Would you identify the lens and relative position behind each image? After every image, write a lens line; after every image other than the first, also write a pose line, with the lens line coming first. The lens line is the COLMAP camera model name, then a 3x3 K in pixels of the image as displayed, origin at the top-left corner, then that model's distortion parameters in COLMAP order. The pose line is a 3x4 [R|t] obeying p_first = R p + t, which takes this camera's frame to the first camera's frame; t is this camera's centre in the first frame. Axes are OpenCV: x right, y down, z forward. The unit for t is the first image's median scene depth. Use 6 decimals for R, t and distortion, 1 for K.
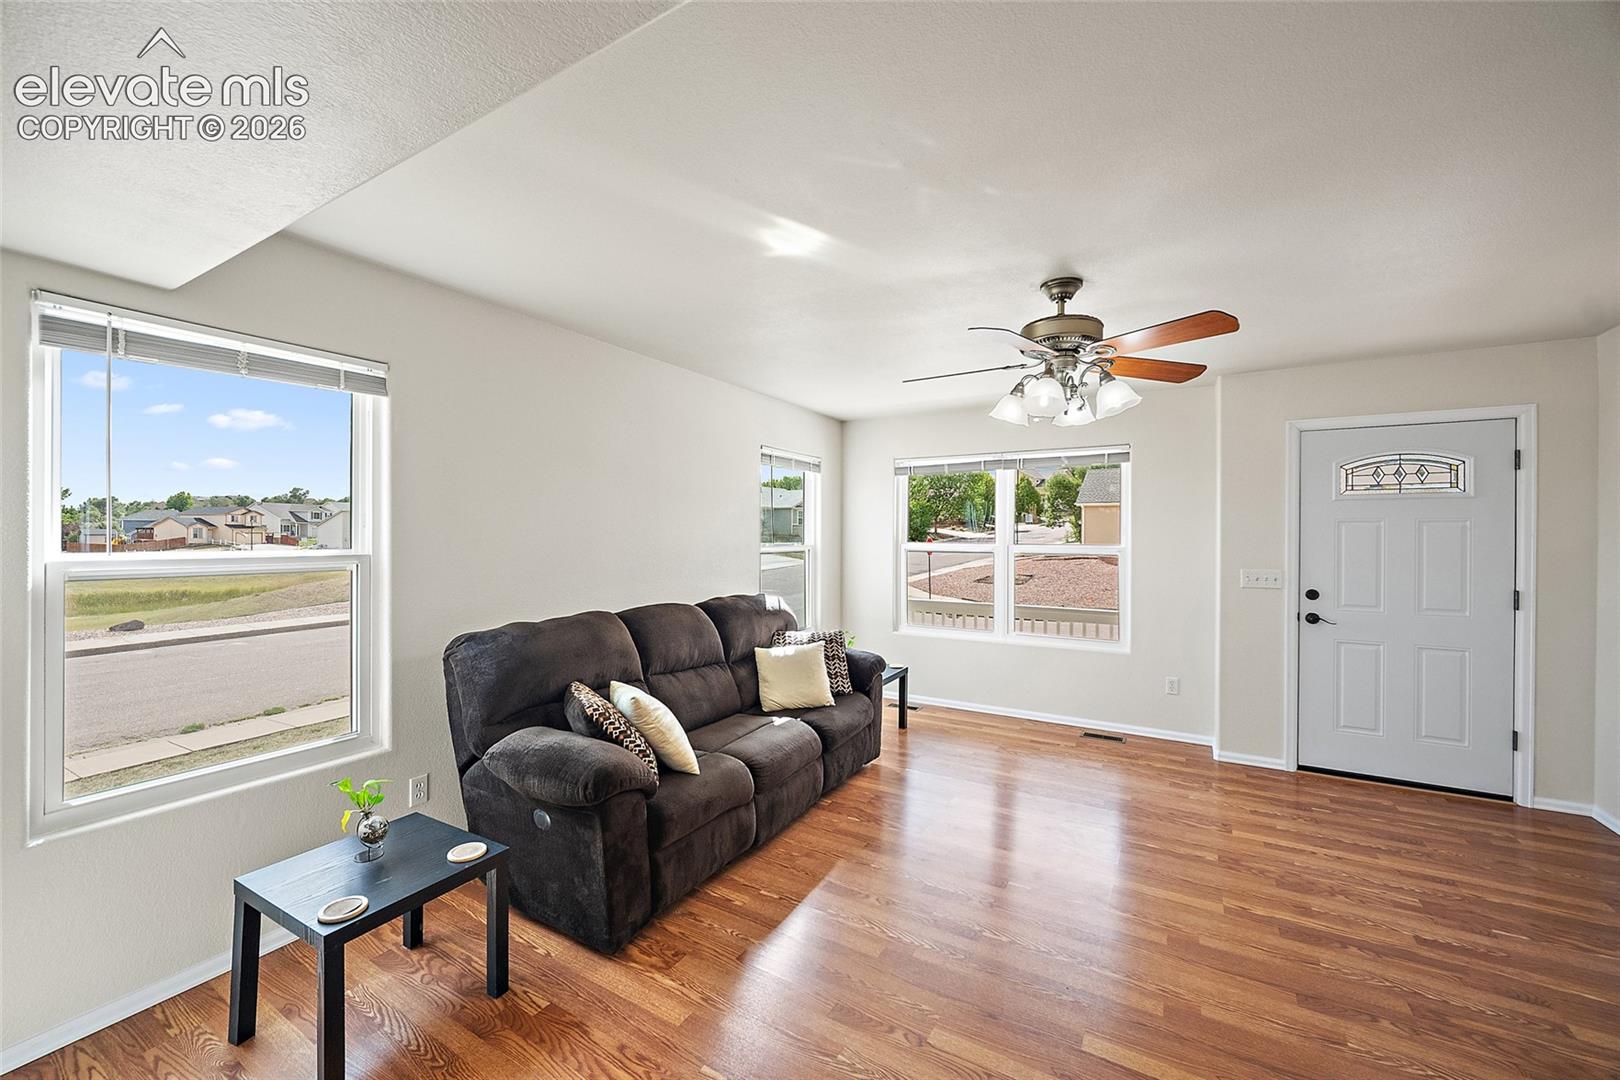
lens RADIAL K [[635.1, 0, 801.2], [0, 635.1, 535.4], [0, 0, 1]] dist [-0.001510, -0.000850]
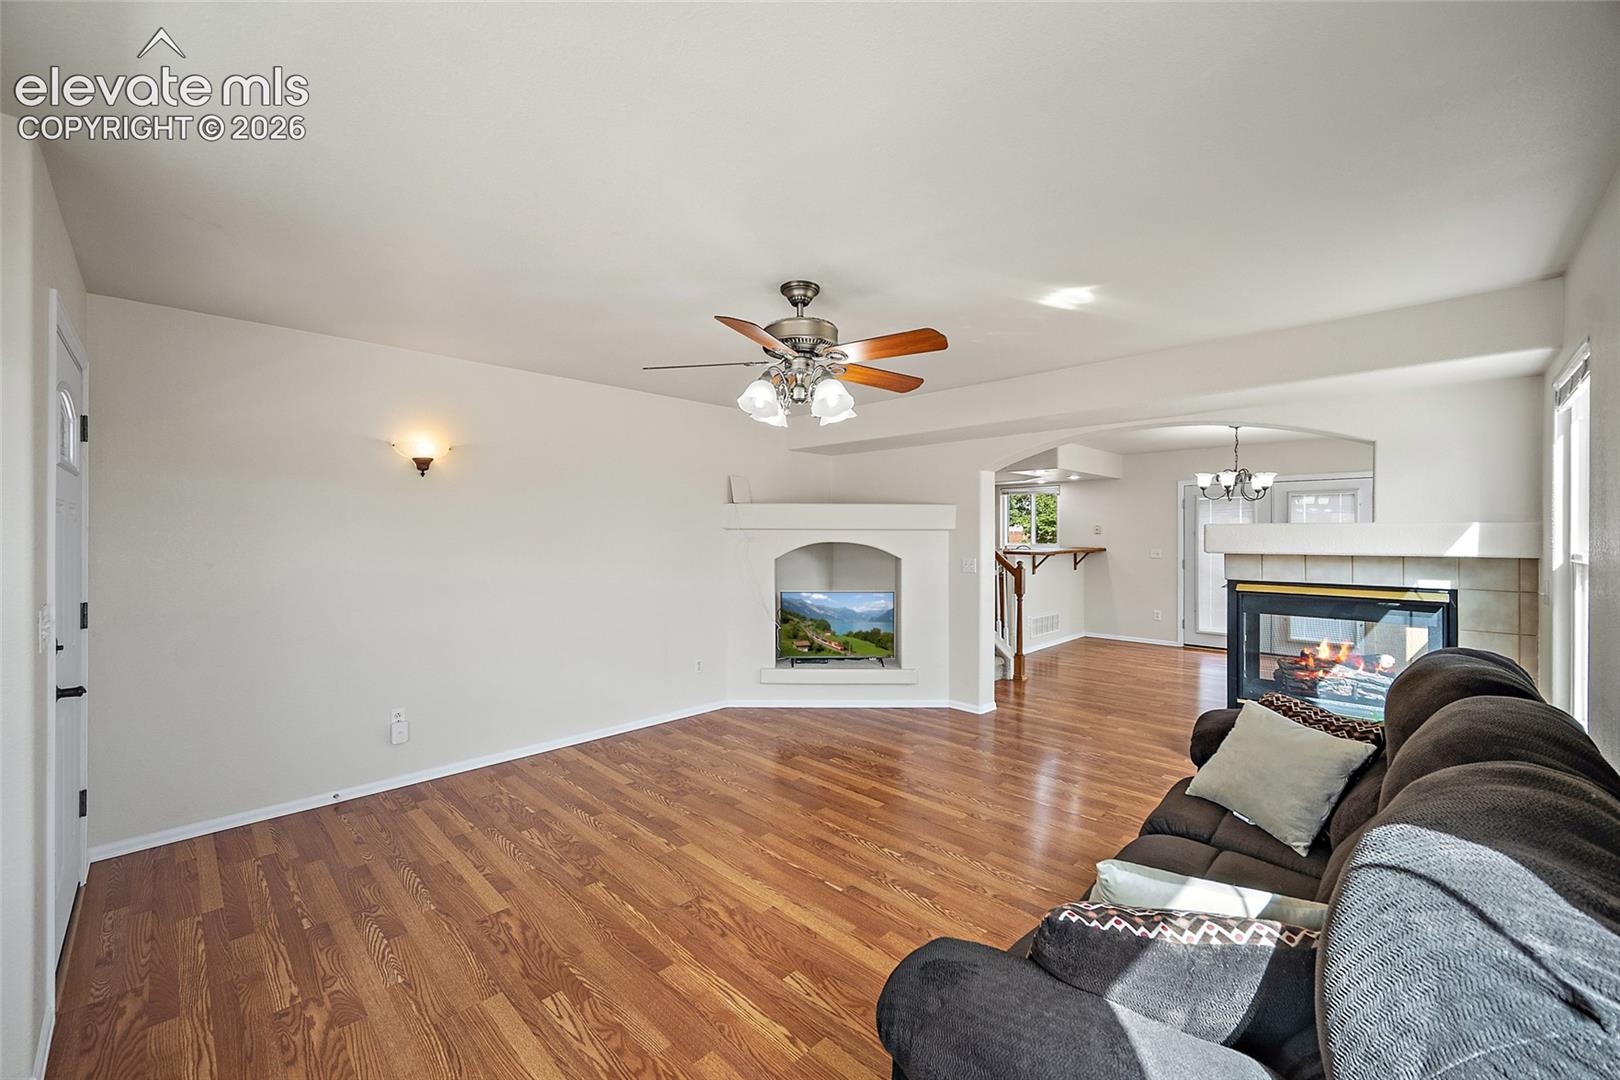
lens RADIAL K [[635.1, 0, 801.2], [0, 635.1, 535.4], [0, 0, 1]] dist [-0.001510, -0.000850]
pose [[-0.971098, -0.004601, 0.238635, 0.125915], [-0.003381, 0.999979, 0.005521, -0.000884], [-0.238656, 0.004555, -0.971094, 1.559200]]
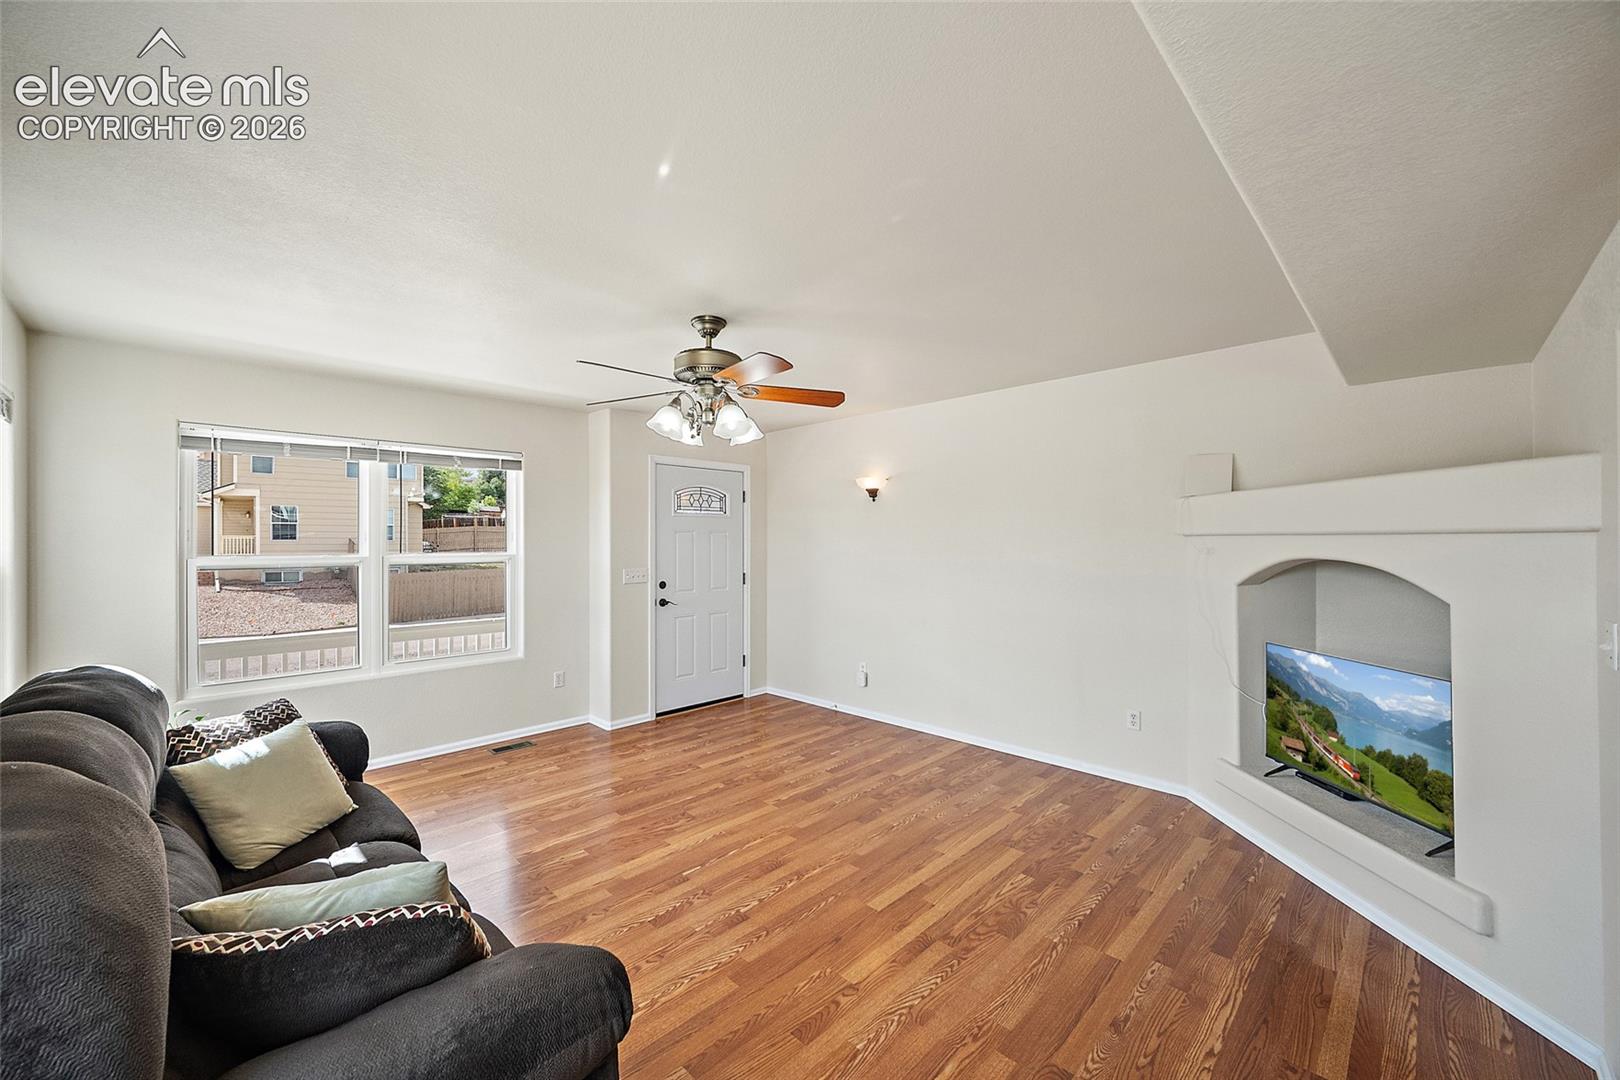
lens RADIAL K [[635.1, 0, 801.2], [0, 635.1, 535.4], [0, 0, 1]] dist [-0.001510, -0.000850]
pose [[0.242399, 0.004316, 0.970167, -0.512025], [0.006813, 0.999958, -0.006151, -0.002481], [-0.970153, 0.008101, 0.242360, 0.441695]]
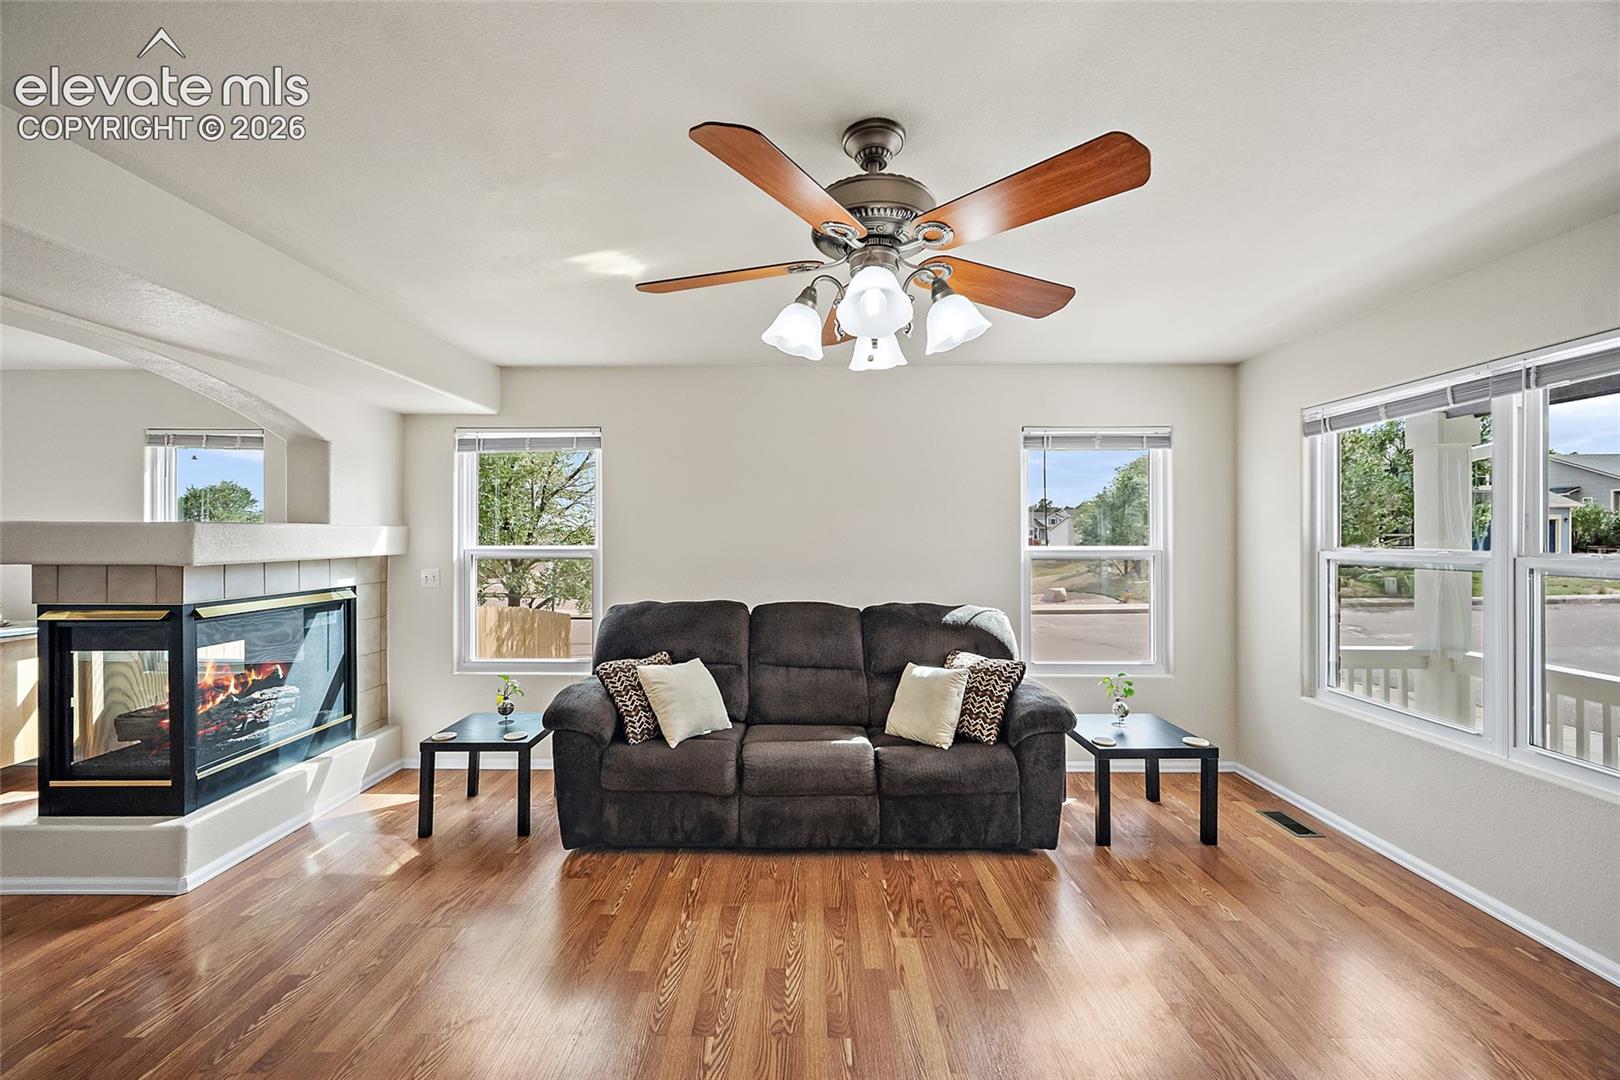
lens RADIAL K [[635.1, 0, 801.2], [0, 635.1, 535.4], [0, 0, 1]] dist [-0.001510, -0.000850]
pose [[0.501997, -0.002522, -0.864866, 0.717571], [0.000748, 0.999997, -0.002482, 0.000566], [0.864869, 0.000600, 0.501997, 0.485699]]
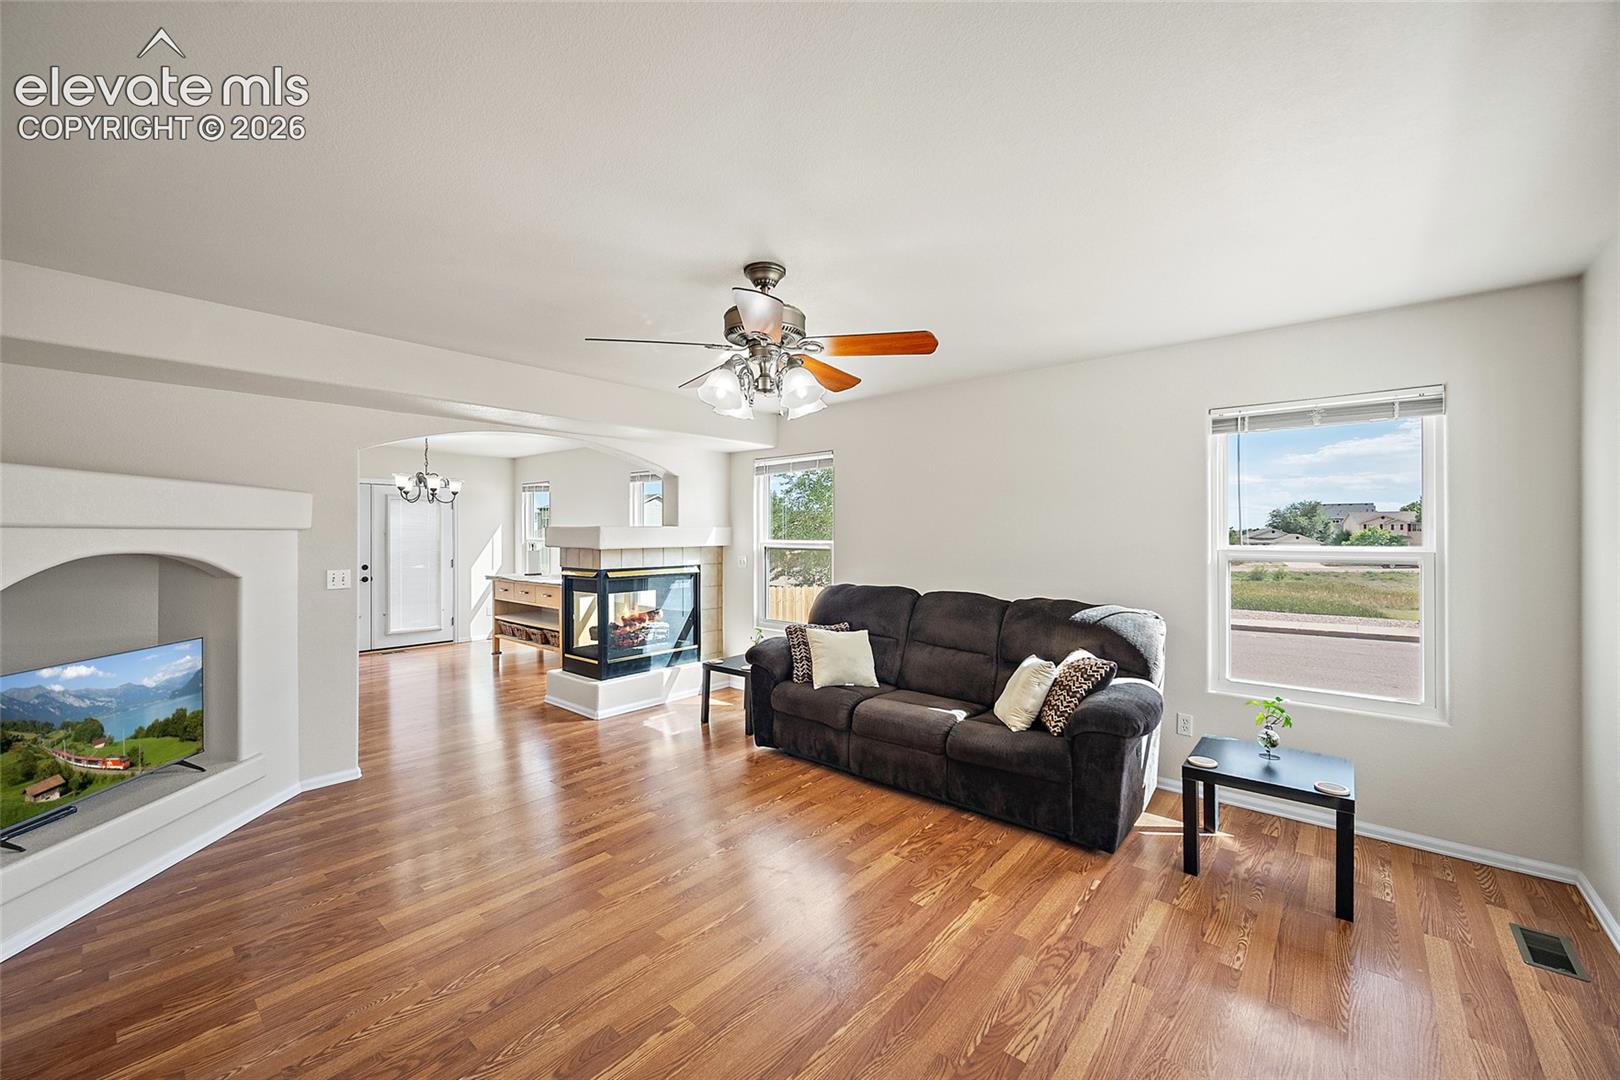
lens RADIAL K [[635.1, 0, 801.2], [0, 635.1, 535.4], [0, 0, 1]] dist [-0.001510, -0.000850]
pose [[-0.180834, 0.002627, -0.983510, 1.044724], [0.000204, 0.999997, 0.002633, -0.000497], [0.983514, 0.000276, -0.180834, 0.959423]]
